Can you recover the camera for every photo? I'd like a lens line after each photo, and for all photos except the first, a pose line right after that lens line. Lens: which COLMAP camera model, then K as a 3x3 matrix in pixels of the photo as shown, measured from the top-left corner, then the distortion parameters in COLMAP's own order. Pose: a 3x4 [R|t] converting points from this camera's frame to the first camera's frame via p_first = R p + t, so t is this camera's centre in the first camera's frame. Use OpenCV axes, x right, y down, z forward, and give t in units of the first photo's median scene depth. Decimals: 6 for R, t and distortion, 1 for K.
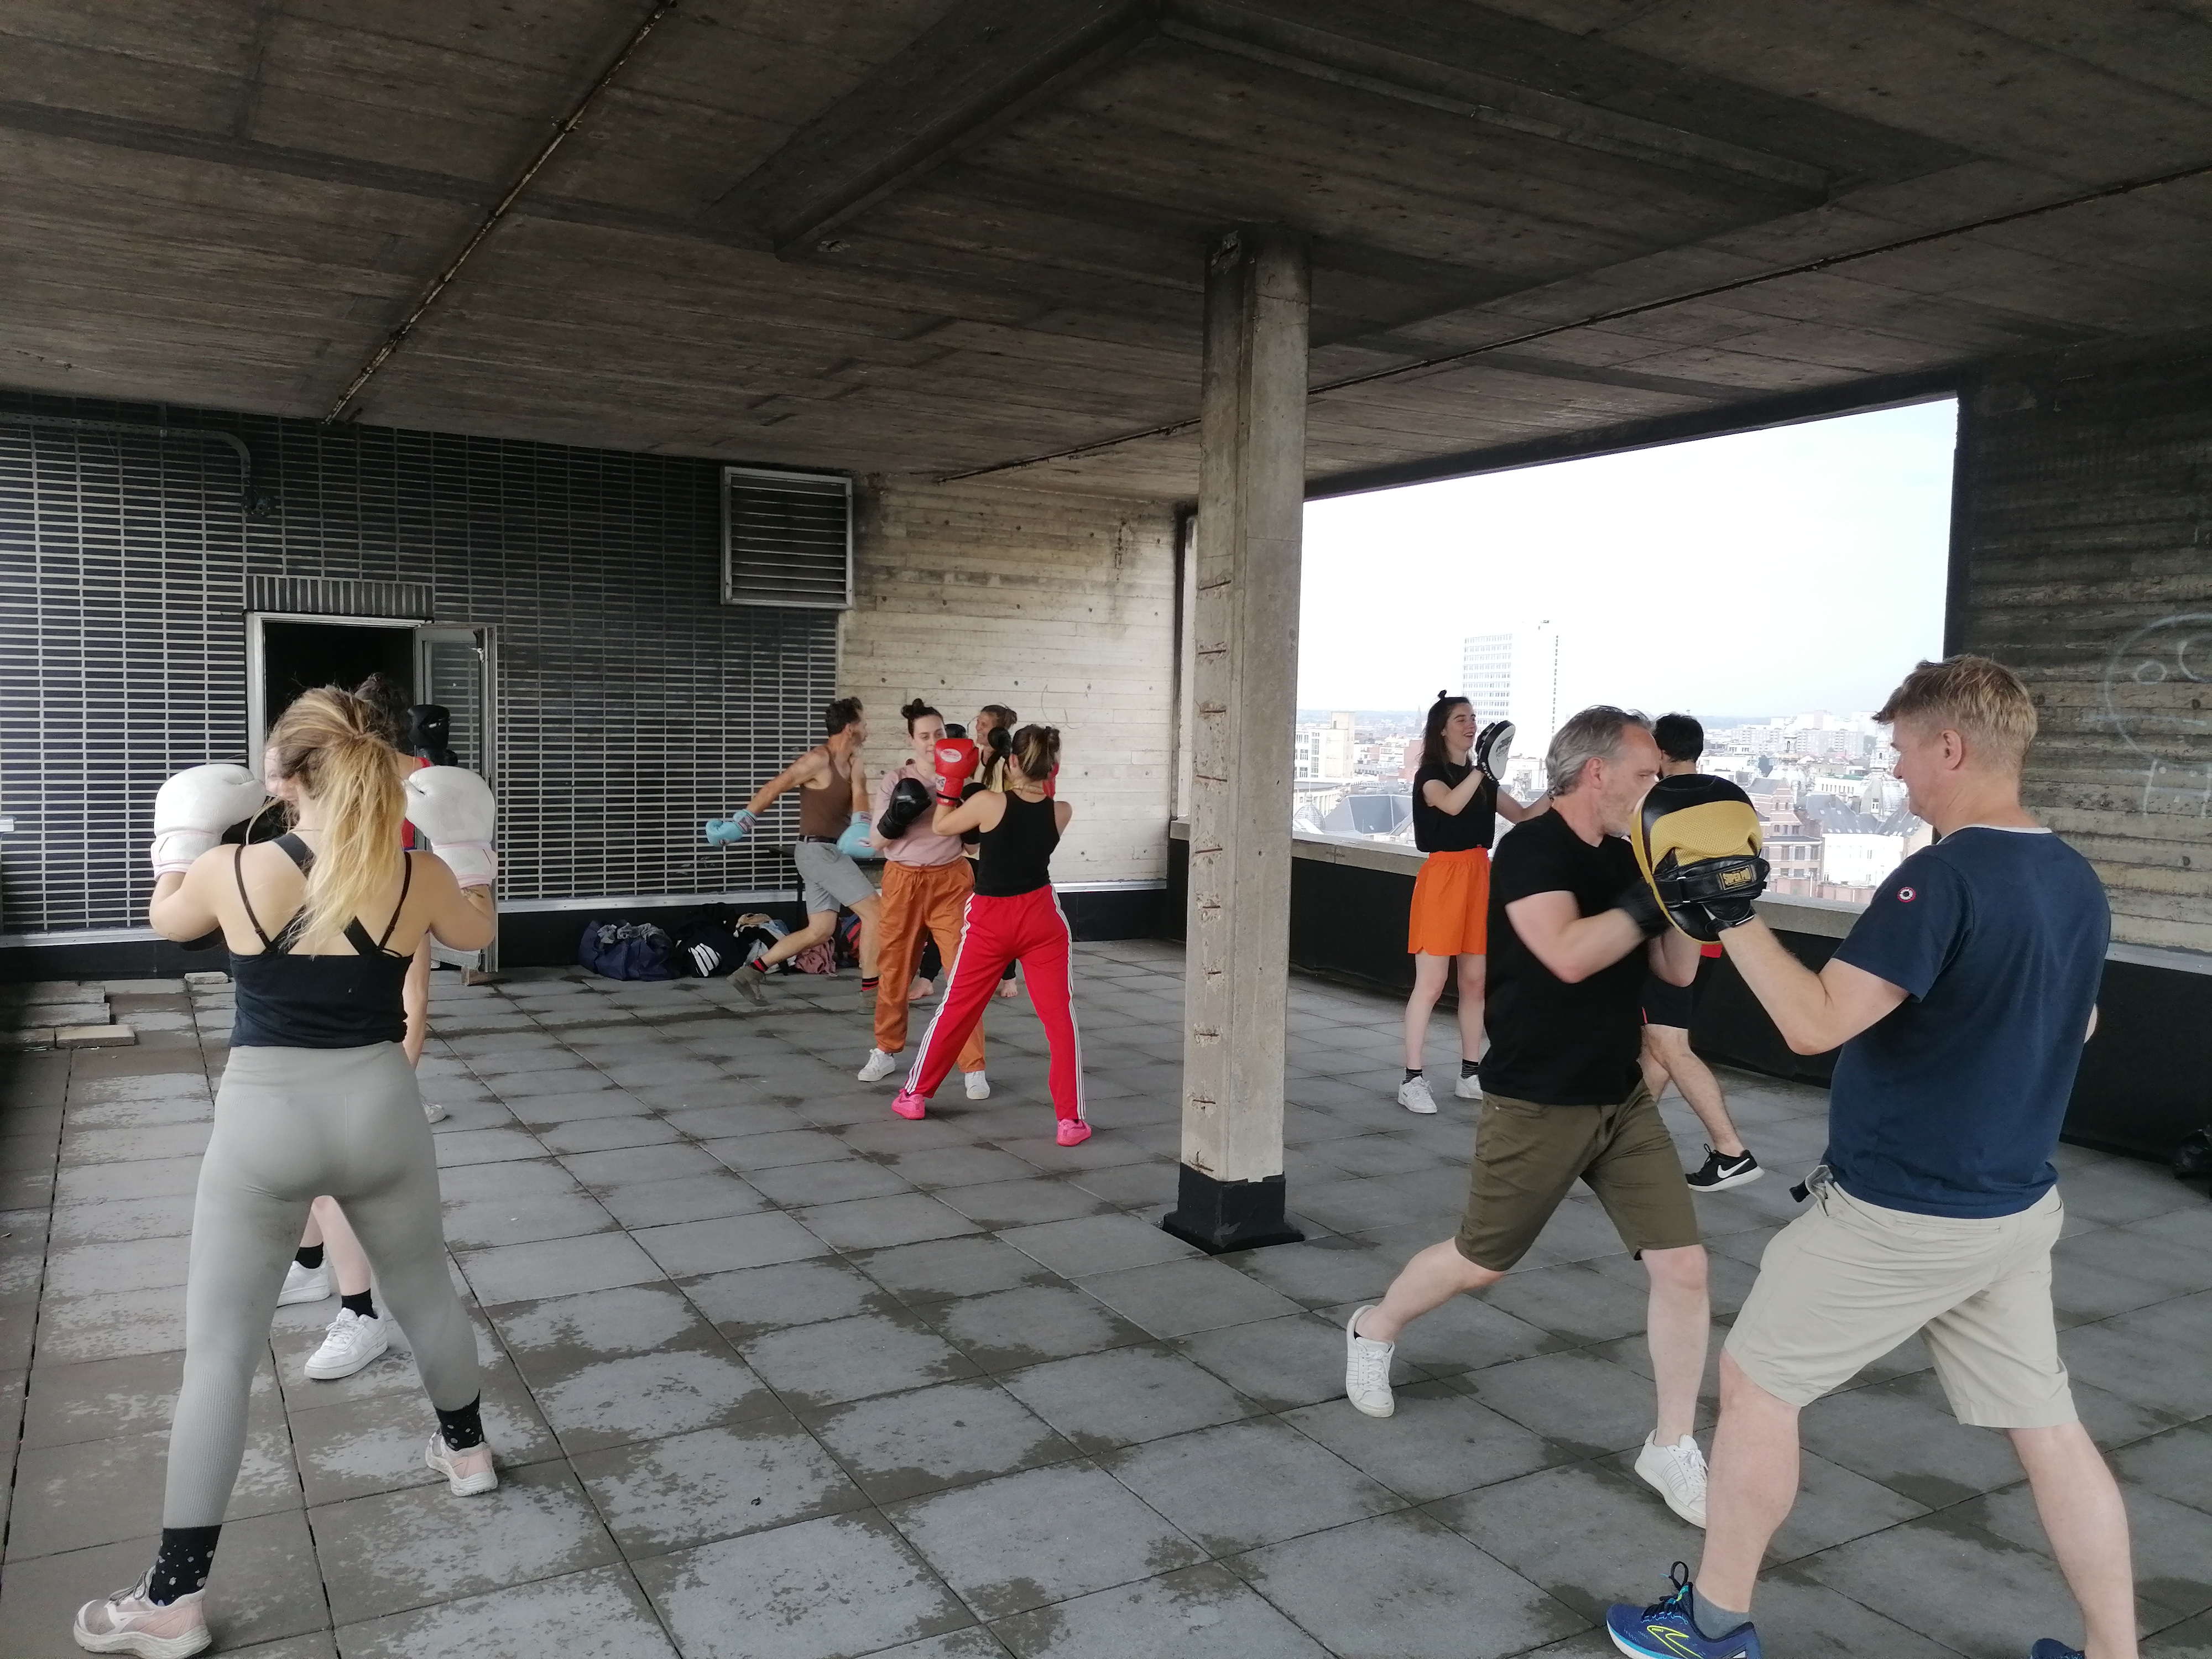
lens RADIAL K [[1656.3, 0, 1096.1], [0, 1656.3, 834.0], [0, 0, 1]] dist [0.113373, -0.138223]
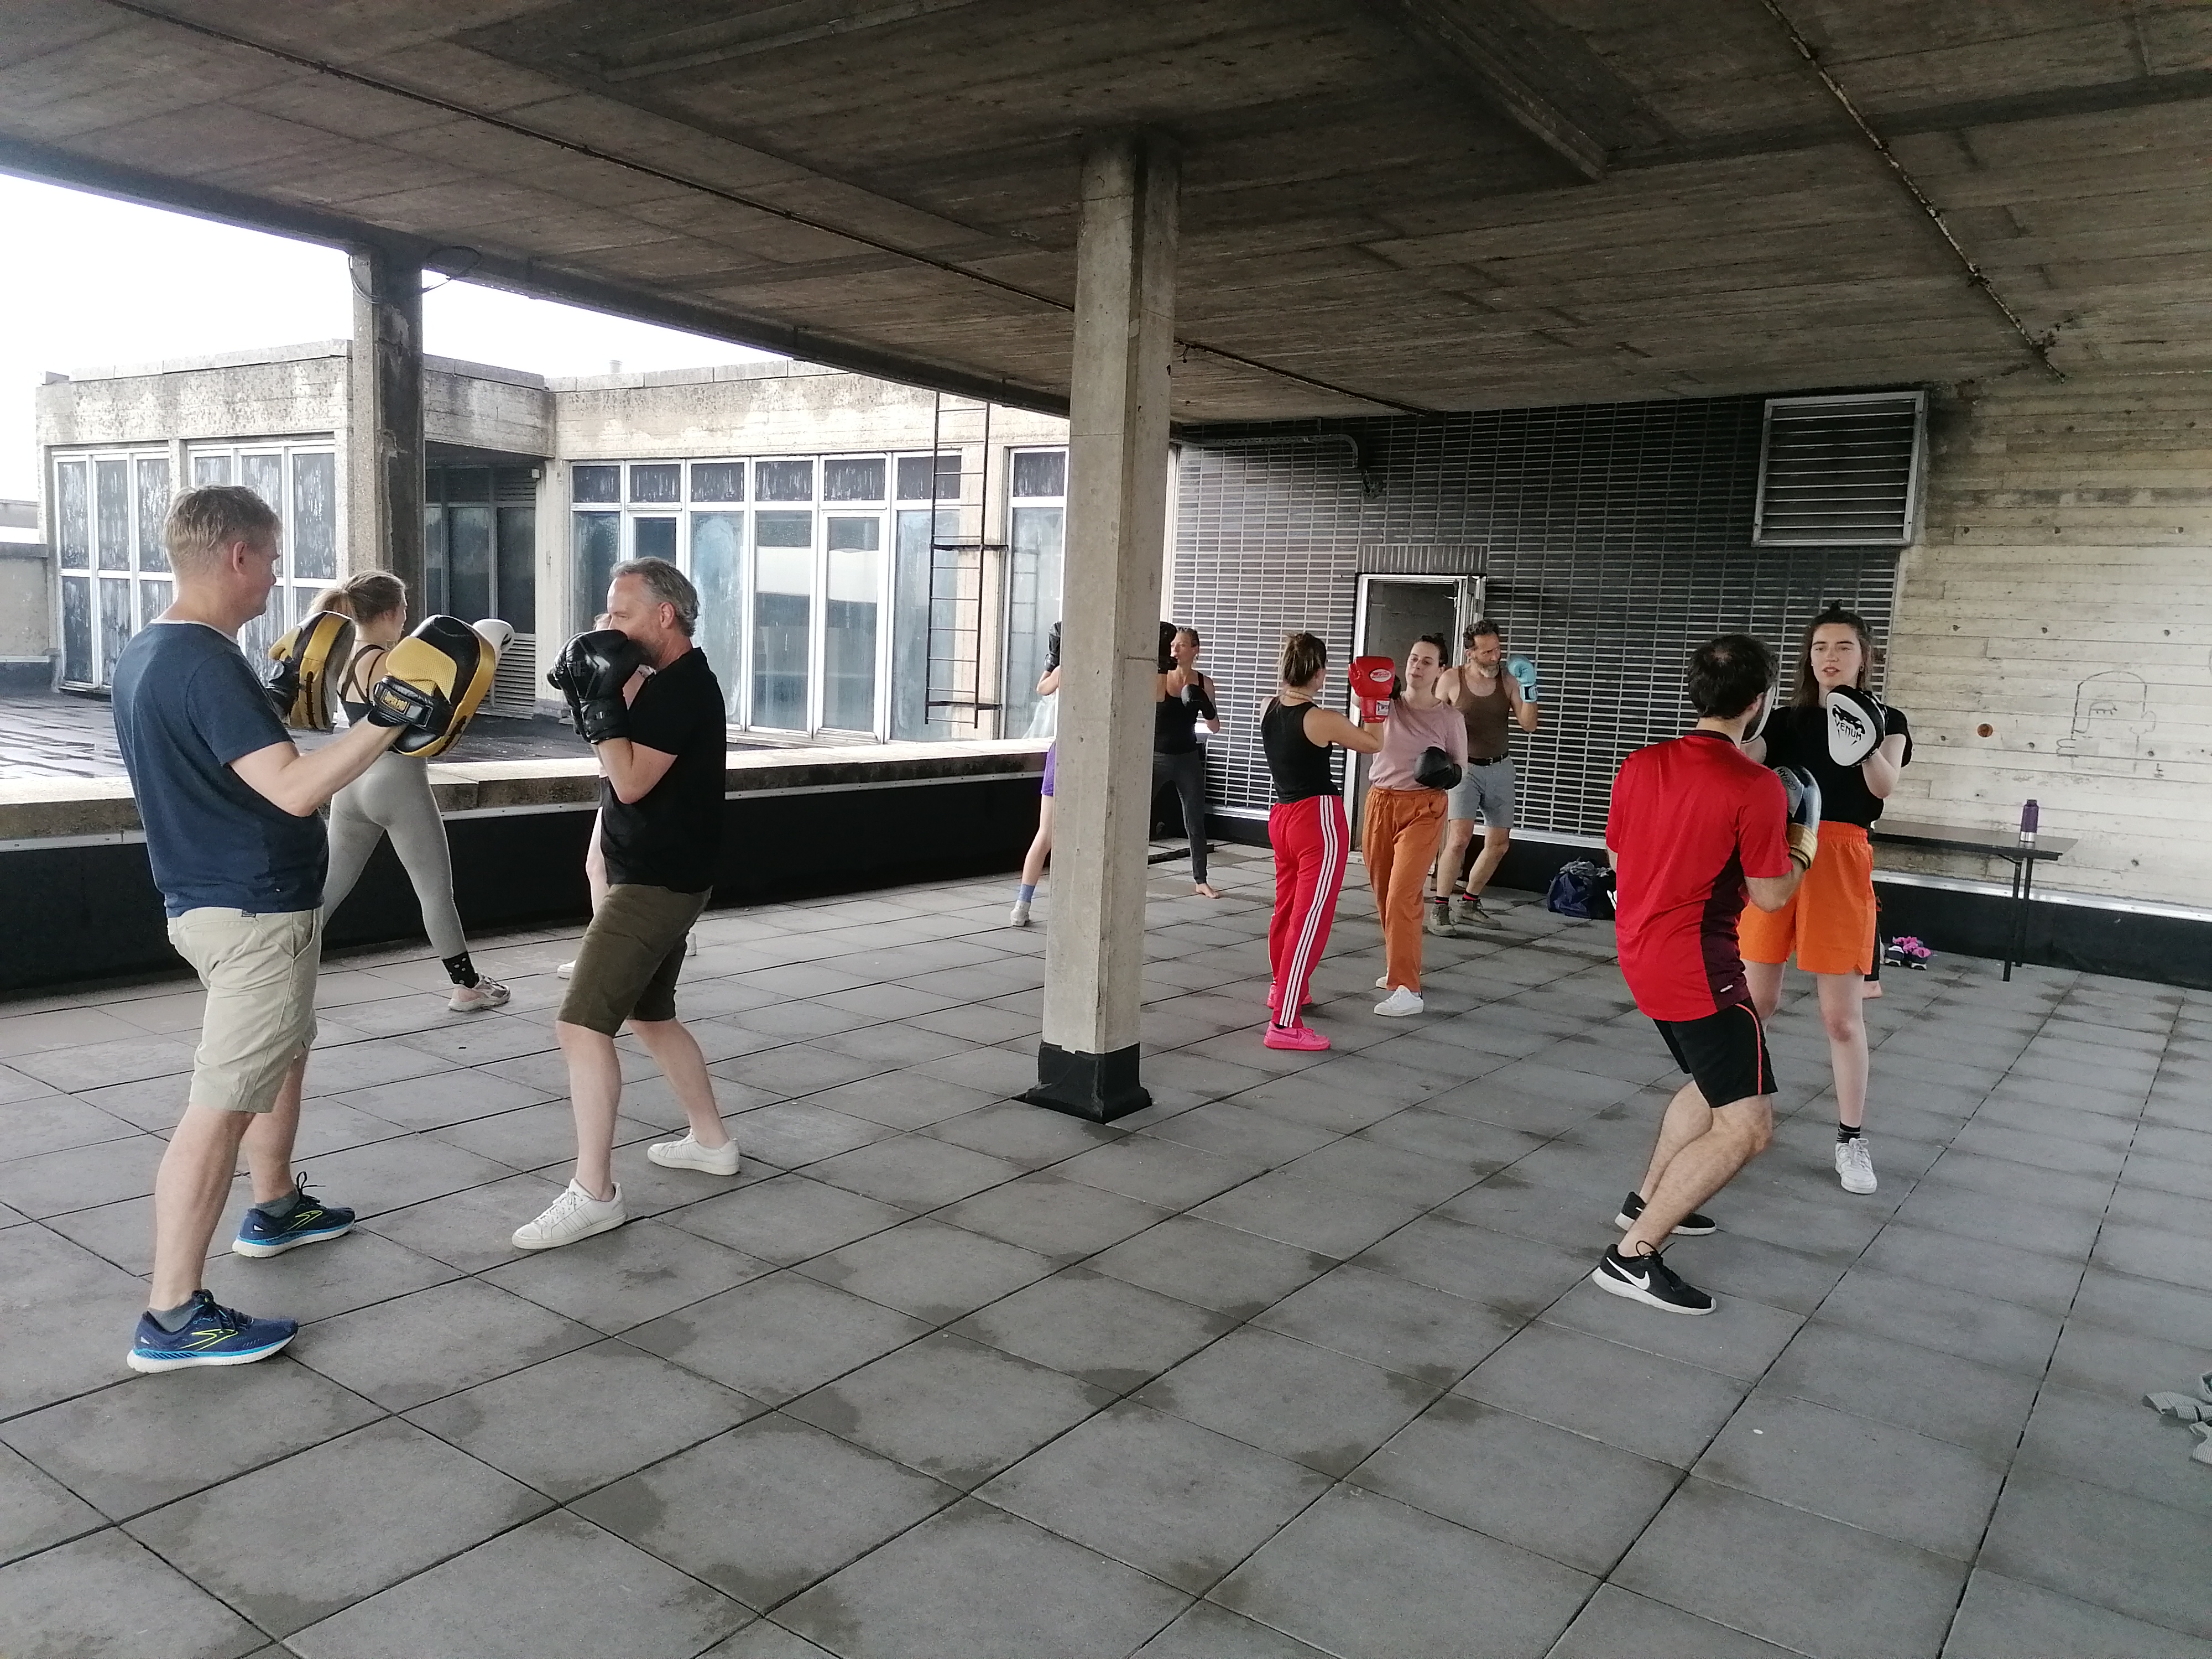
lens RADIAL K [[1656.3, 0, 1096.1], [0, 1656.3, 834.0], [0, 0, 1]] dist [0.113373, -0.138223]
pose [[0.406046, 0.104599, -0.907847, 0.514407], [-0.107178, 0.992023, 0.066360, 0.000232], [0.907546, 0.070356, 0.414017, 0.281690]]
